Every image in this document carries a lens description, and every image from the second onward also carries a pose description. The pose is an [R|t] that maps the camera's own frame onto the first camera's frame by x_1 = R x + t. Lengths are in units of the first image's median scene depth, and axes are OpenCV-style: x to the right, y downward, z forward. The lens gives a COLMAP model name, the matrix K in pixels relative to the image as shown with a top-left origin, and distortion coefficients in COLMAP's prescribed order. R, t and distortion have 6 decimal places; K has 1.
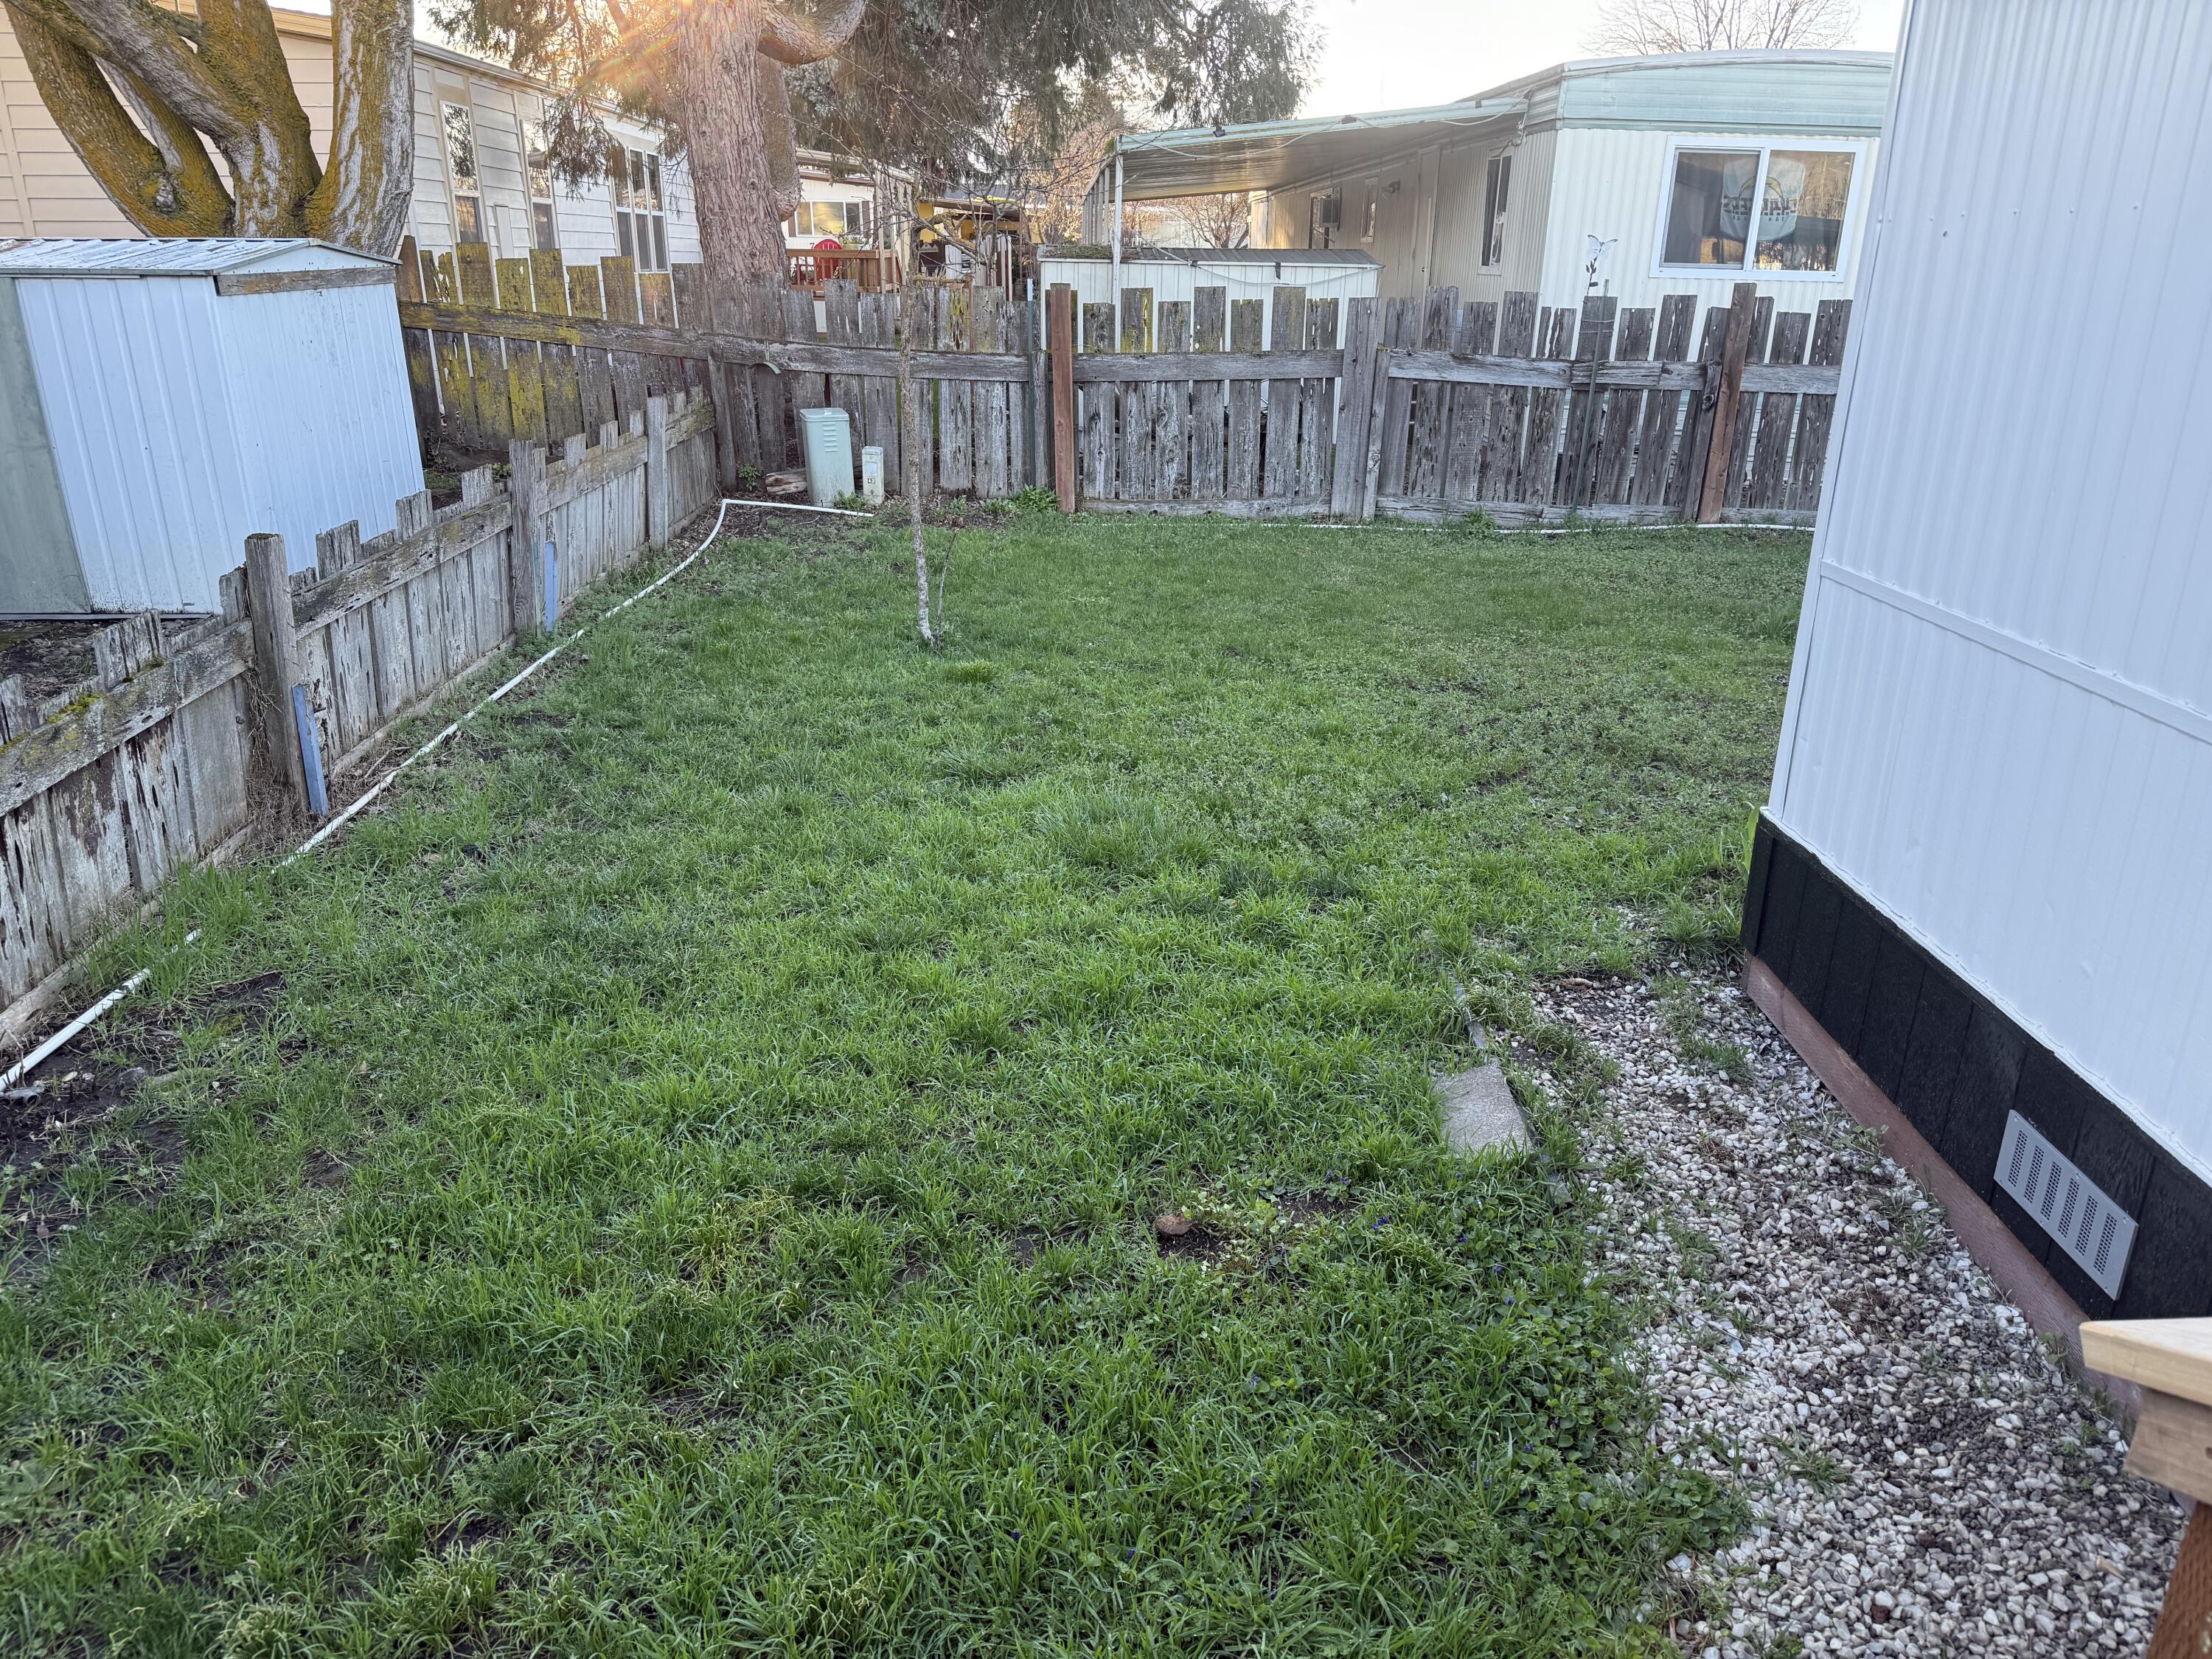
lens RADIAL K [[1554.3, 0, 1106.0], [0, 1554.3, 829.5], [0, 0, 1]] dist [0.162171, -0.276664]
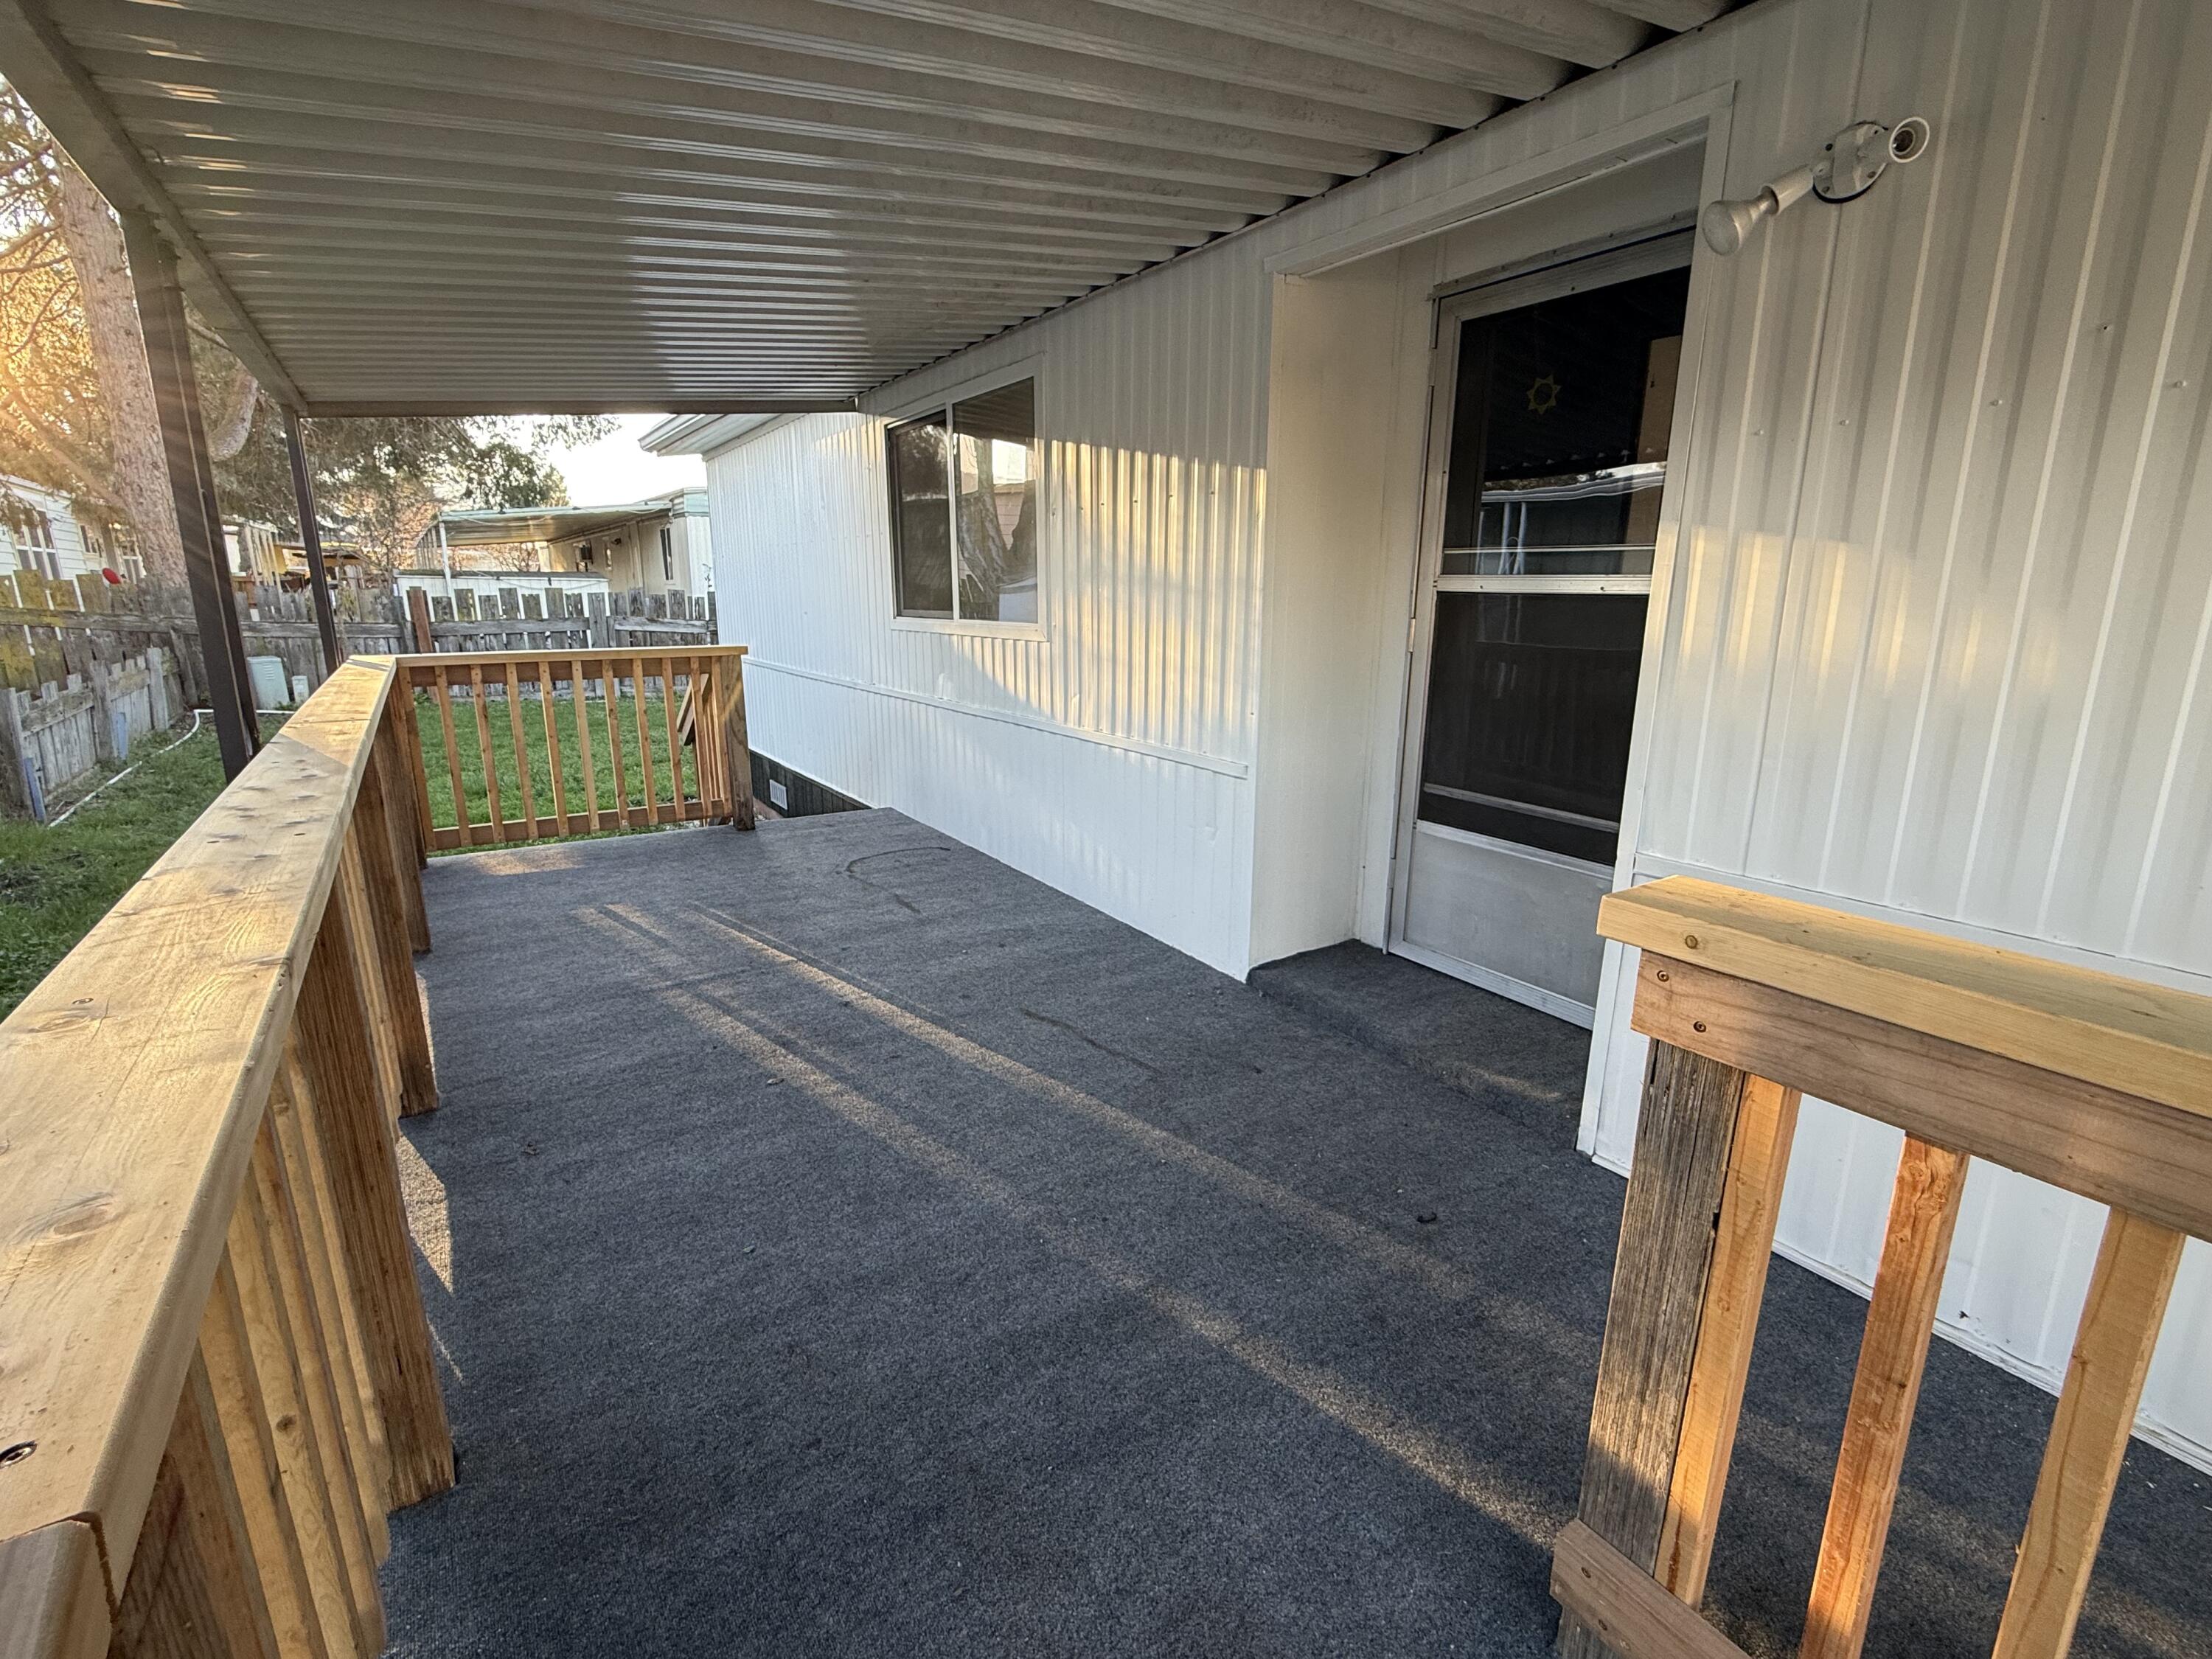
lens RADIAL K [[1032.8, 0, 1106.0], [0, 1032.8, 829.5], [0, 0, 1]] dist [0.019063, 0.000270]
pose [[0.848398, -0.133560, 0.512233, -0.004870], [0.190213, 0.979936, -0.059535, 0.164116], [-0.494004, 0.147943, 0.856780, -0.417873]]
